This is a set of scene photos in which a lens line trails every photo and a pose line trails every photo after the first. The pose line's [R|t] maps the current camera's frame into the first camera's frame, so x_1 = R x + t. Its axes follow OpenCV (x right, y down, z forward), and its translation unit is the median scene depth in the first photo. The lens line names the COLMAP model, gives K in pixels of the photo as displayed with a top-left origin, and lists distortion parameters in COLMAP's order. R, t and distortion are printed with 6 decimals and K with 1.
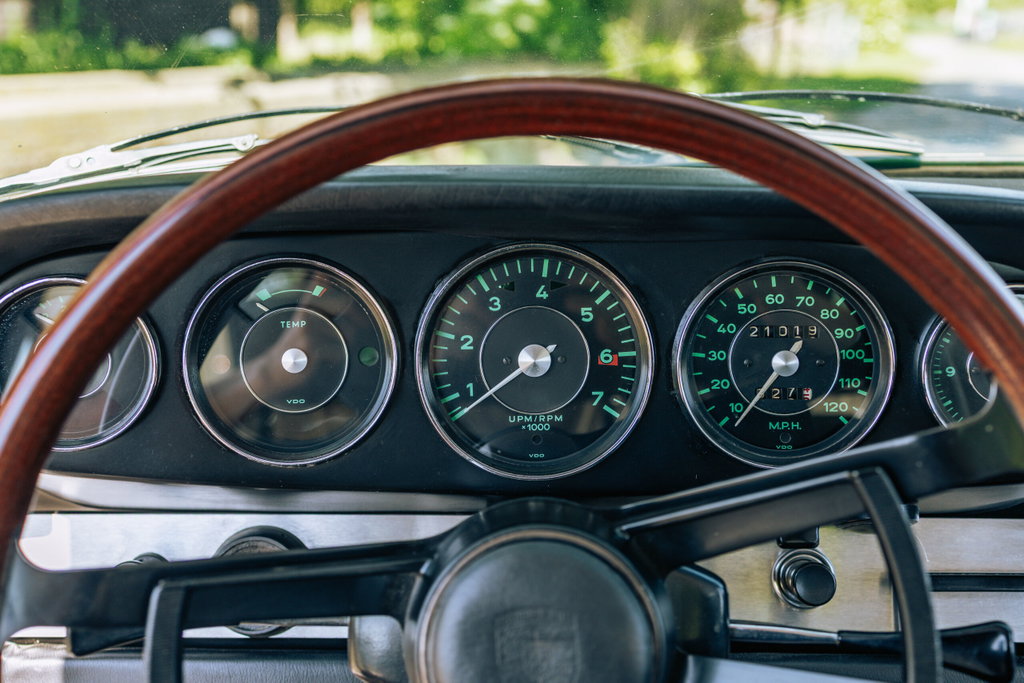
lens RADIAL K [[1041.7, 0, 513.0], [0, 1041.7, 344.4], [0, 0, 1]] dist [0.000538, 0.000000]
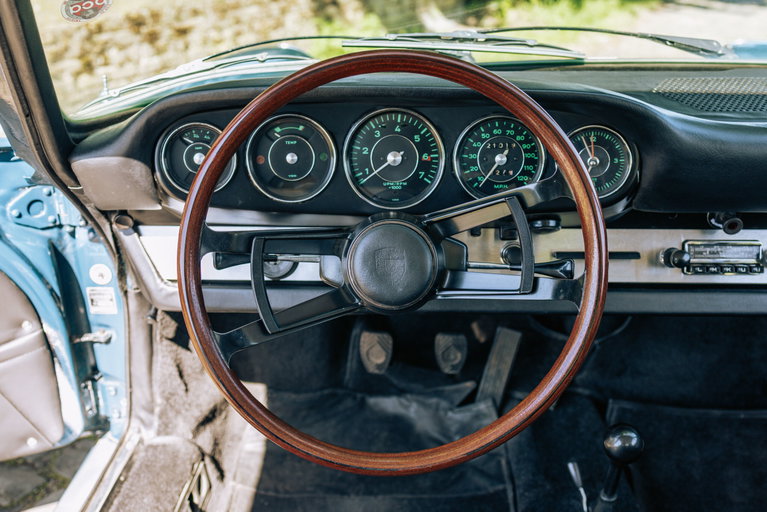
lens RADIAL K [[780.2, 0, 378.0], [0, 780.2, 260.0], [0, 0, 1]] dist [0.000538, 0.000000]
pose [[0.999509, 0.003263, -0.031164, 0.039703], [0.000966, 0.990883, 0.134723, 0.005378], [0.031319, -0.134687, 0.990393, -0.768710]]
